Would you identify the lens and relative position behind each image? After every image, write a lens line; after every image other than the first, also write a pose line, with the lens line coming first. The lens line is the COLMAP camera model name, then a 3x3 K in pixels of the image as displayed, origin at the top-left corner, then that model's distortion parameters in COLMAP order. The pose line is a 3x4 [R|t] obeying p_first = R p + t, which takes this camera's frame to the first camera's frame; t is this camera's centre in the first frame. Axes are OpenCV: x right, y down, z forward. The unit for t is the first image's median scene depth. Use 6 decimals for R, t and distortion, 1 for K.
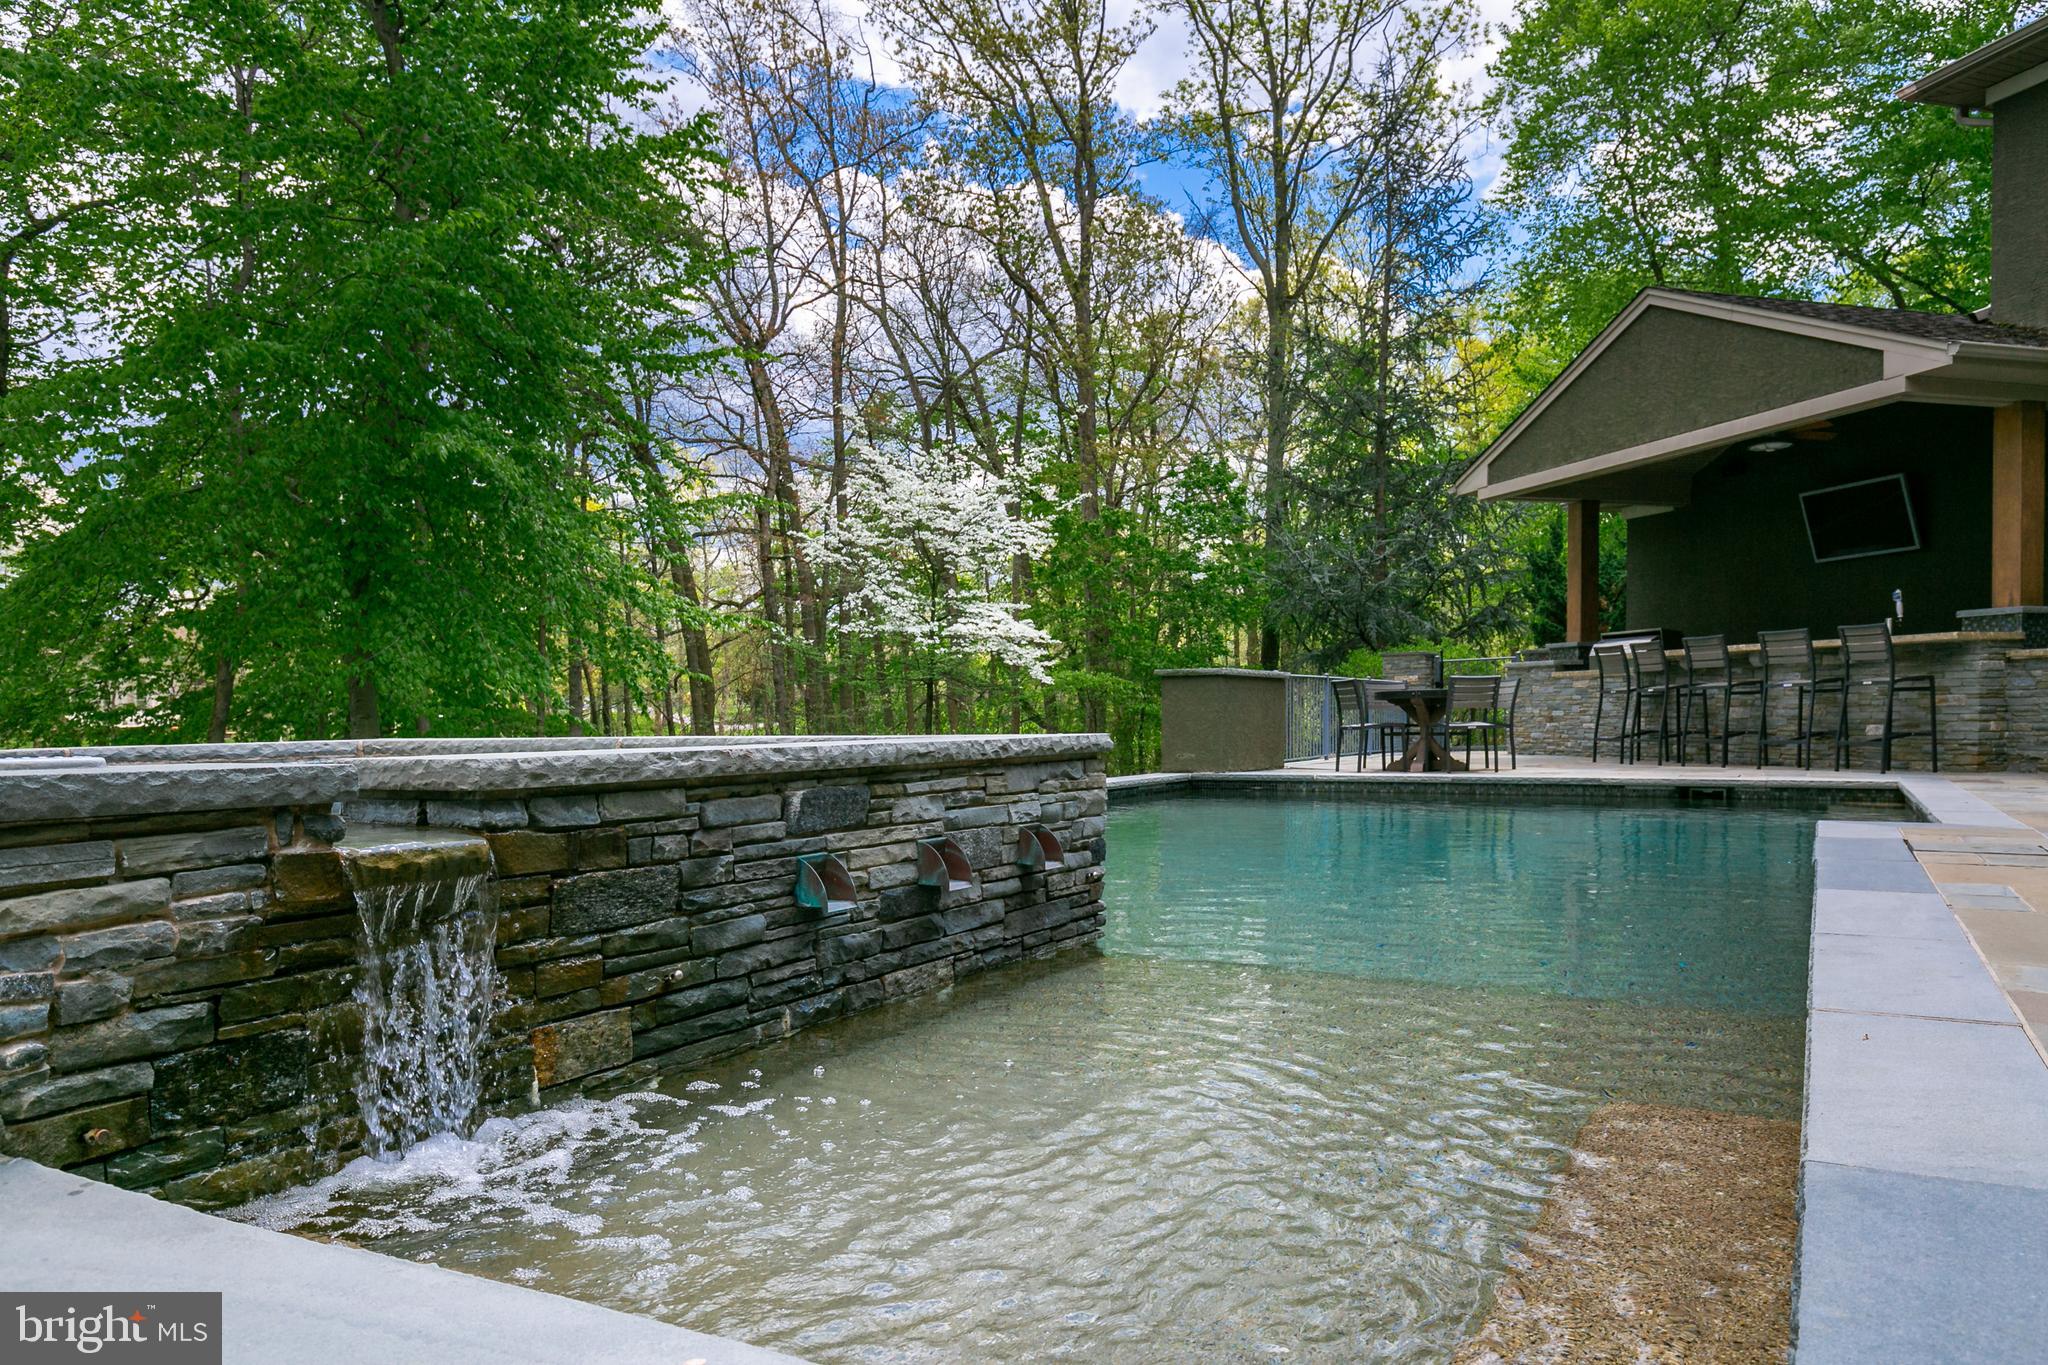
lens RADIAL K [[1398.5, 0, 1020.2], [0, 1398.5, 771.4], [0, 0, 1]] dist [-0.002738, 0.003058]
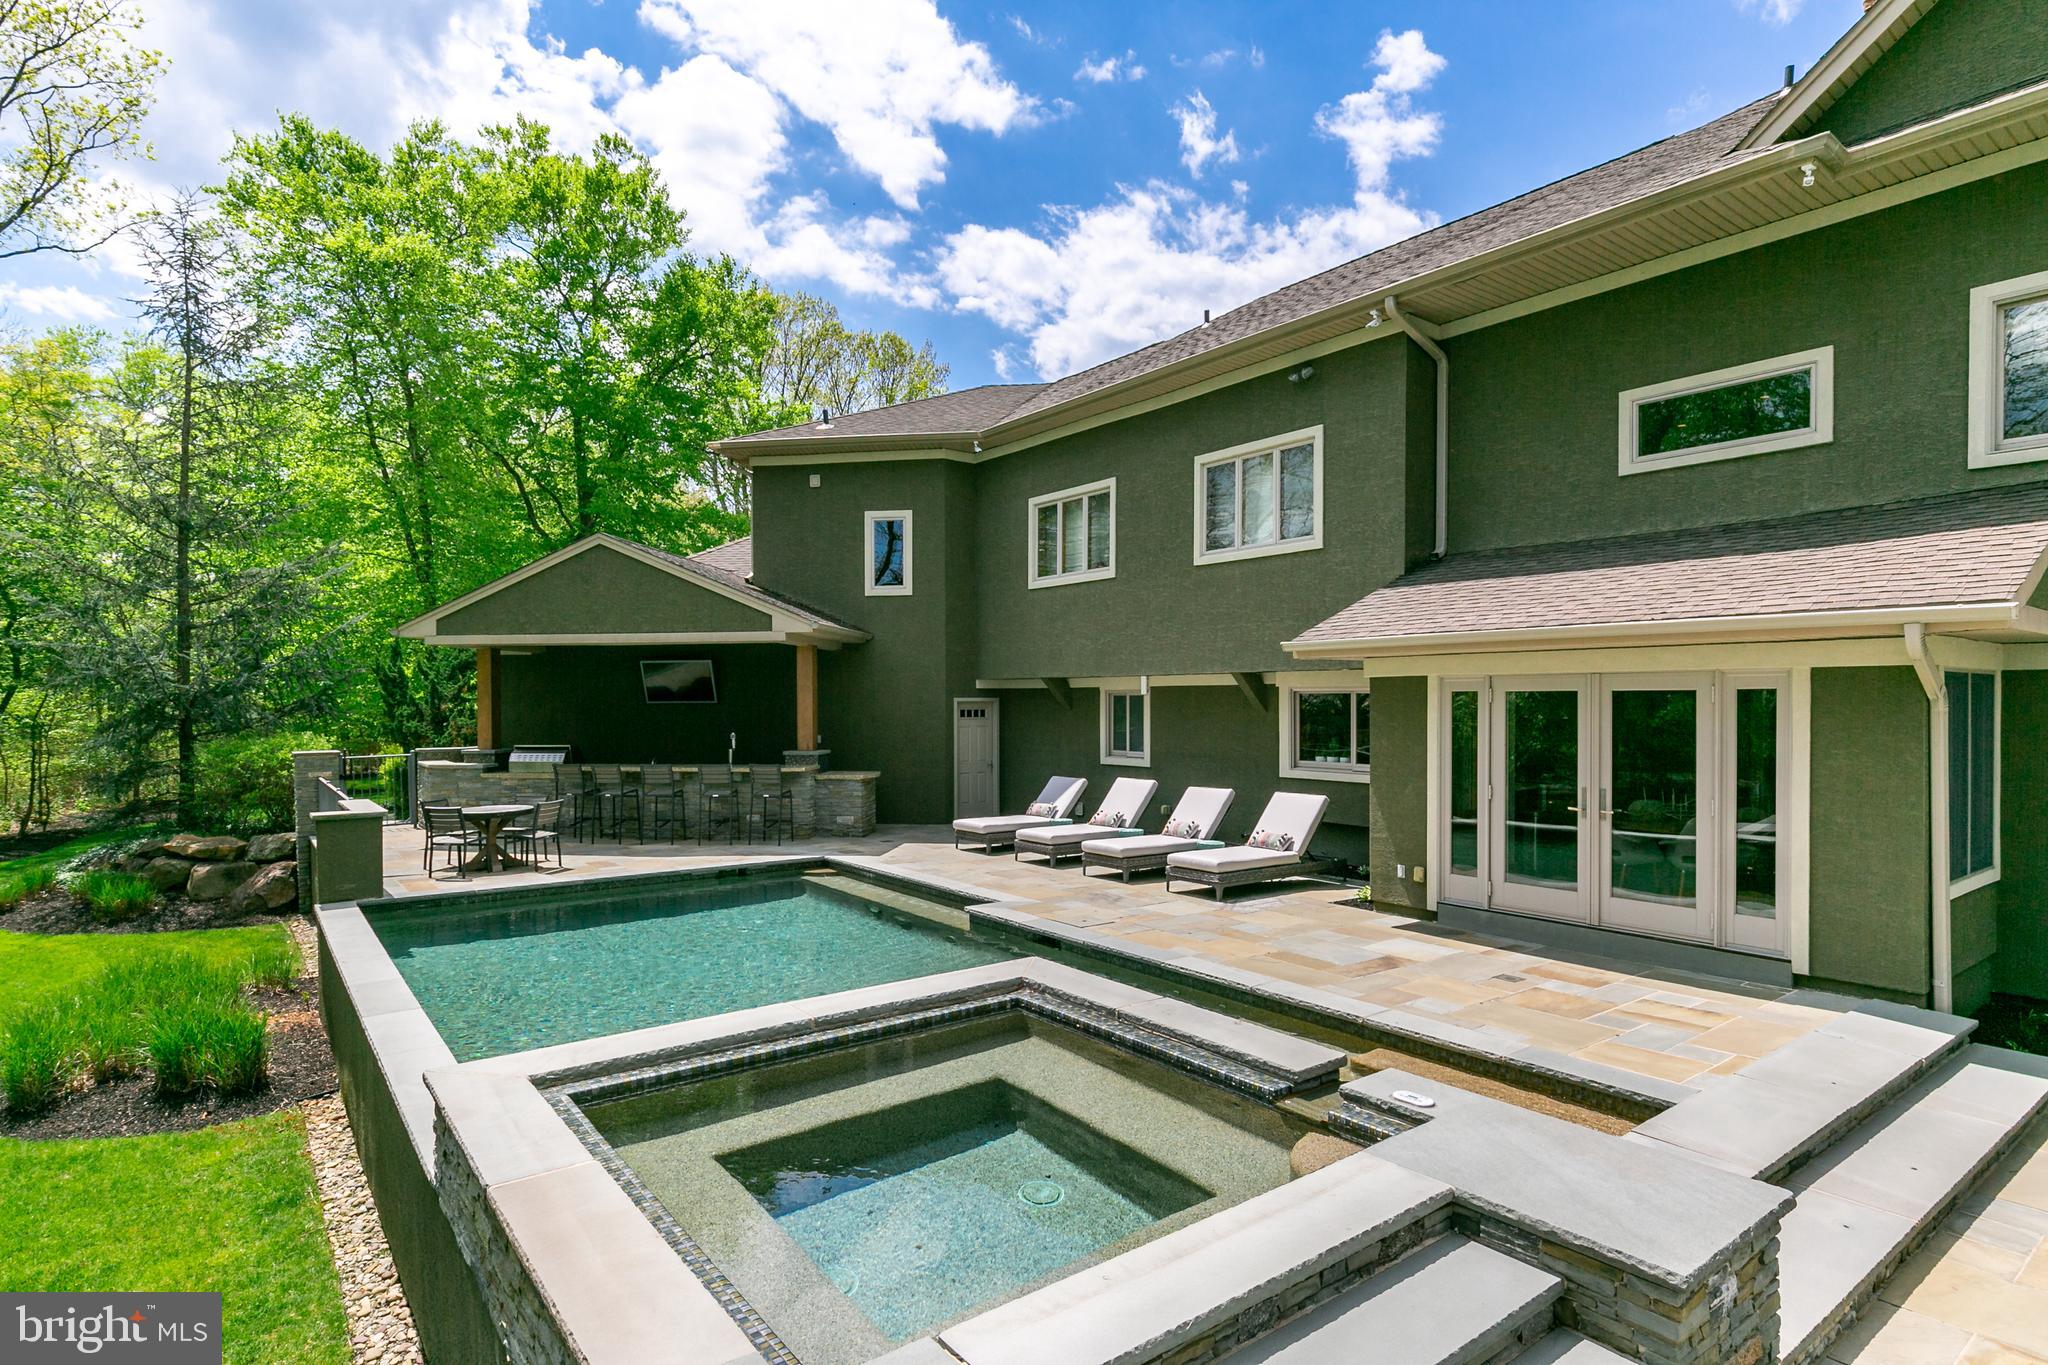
lens RADIAL K [[1056.1, 0, 1042.9], [0, 1056.1, 693.9], [0, 0, 1]] dist [-0.001731, 0.000329]
pose [[0.385804, 0.012214, 0.922500, -0.463190], [0.037083, 0.998899, -0.028734, -0.126811], [-0.921835, 0.045294, 0.384927, 0.119762]]
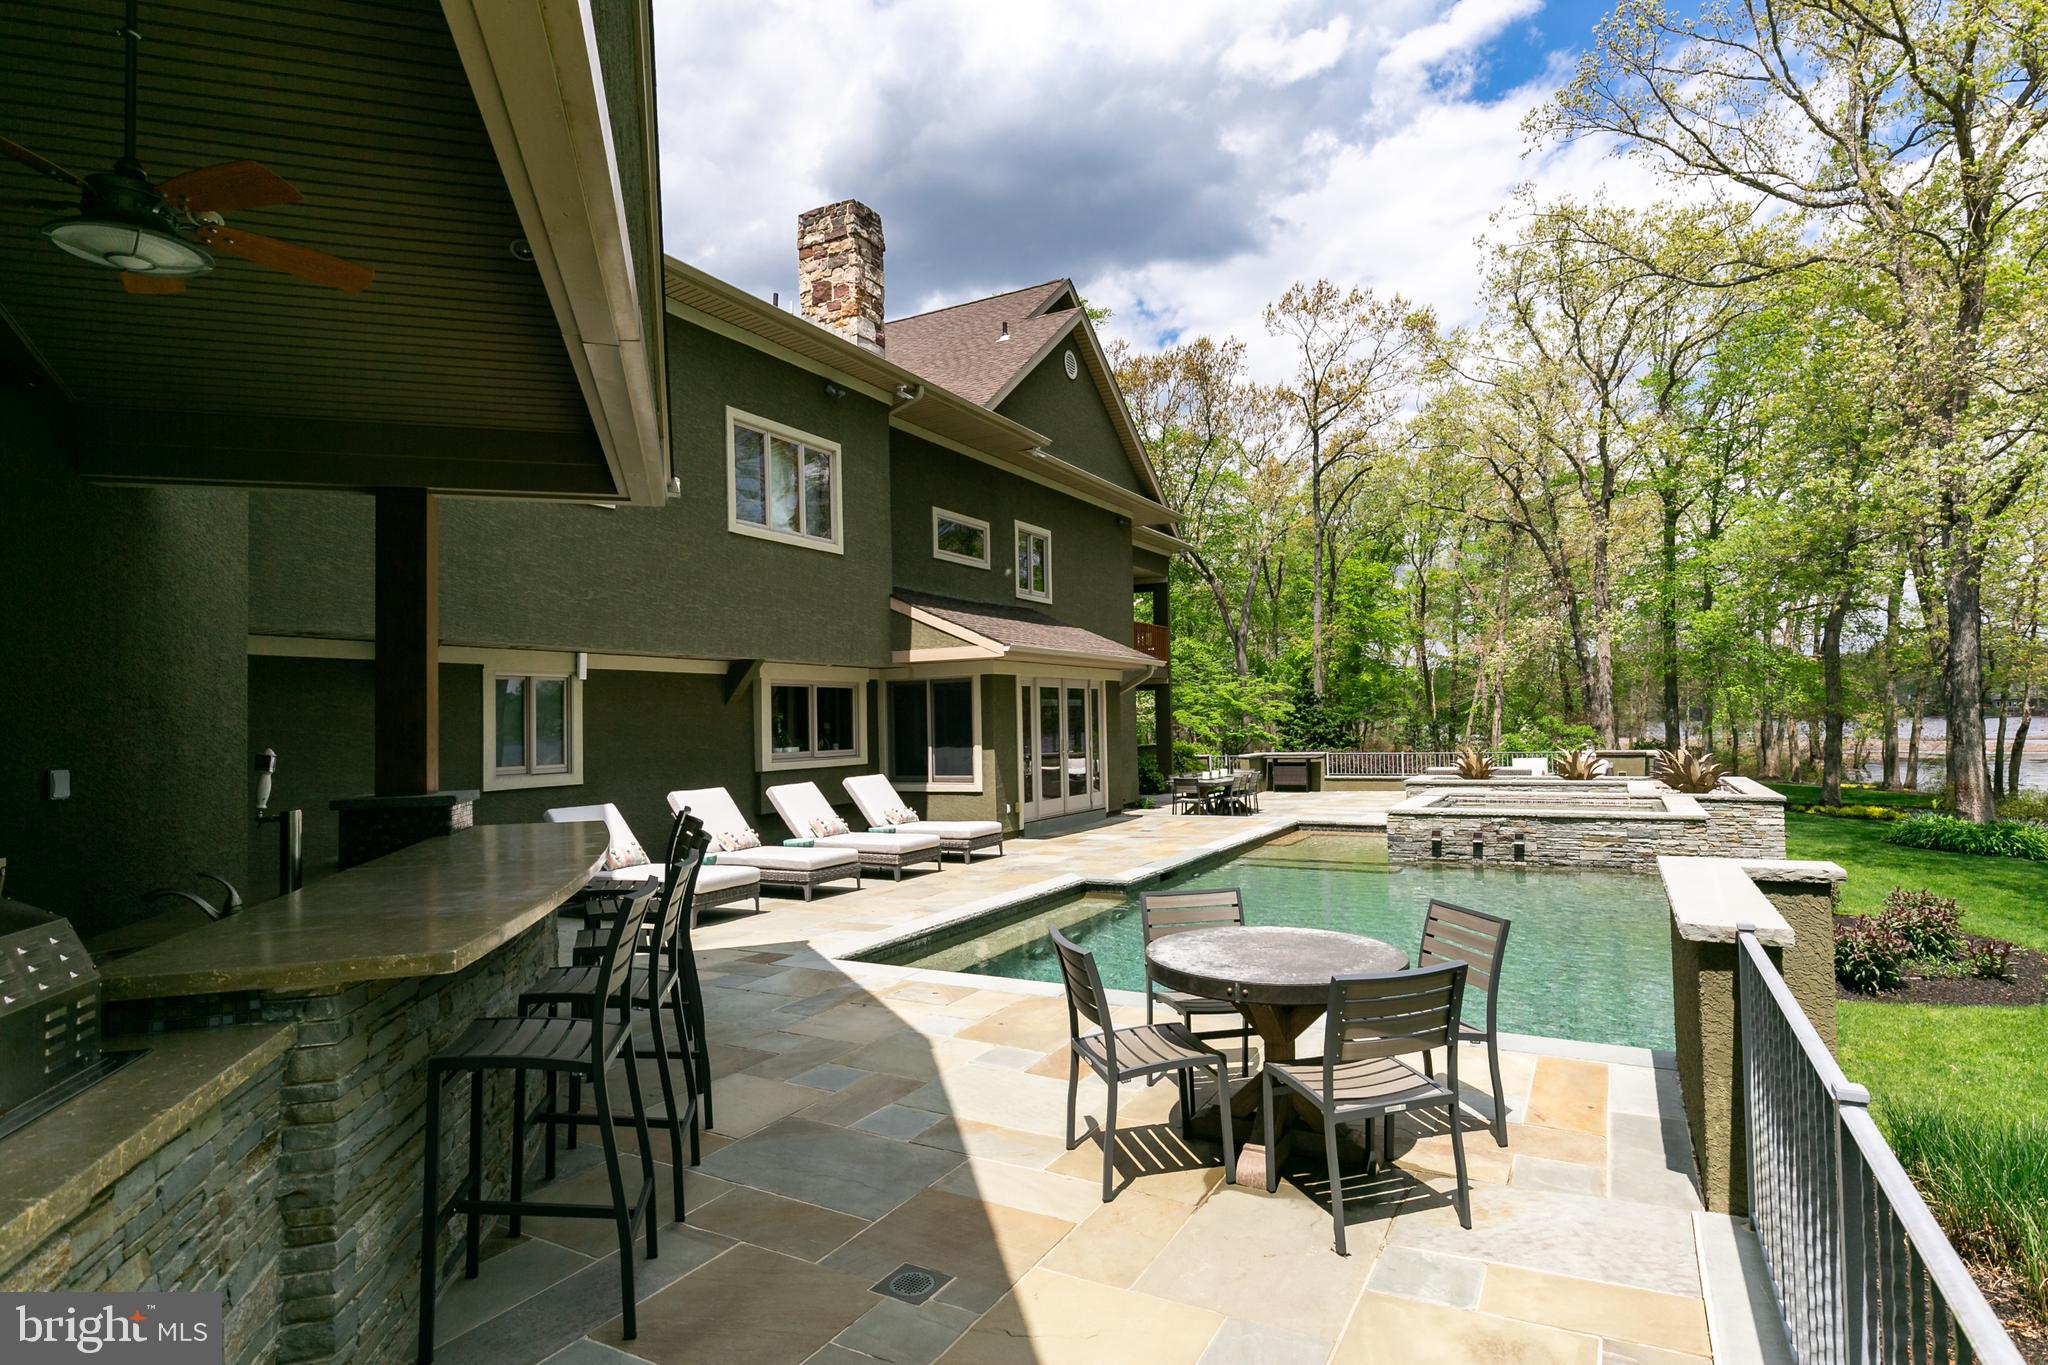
lens RADIAL K [[1056.1, 0, 1008.3], [0, 1056.1, 668.1], [0, 0, 1]] dist [-0.001731, 0.000329]
pose [[-0.999626, 0.027067, 0.003857, 0.375682], [0.027026, 0.999582, -0.010284, -0.148372], [-0.004134, -0.010176, -0.999940, 1.351895]]
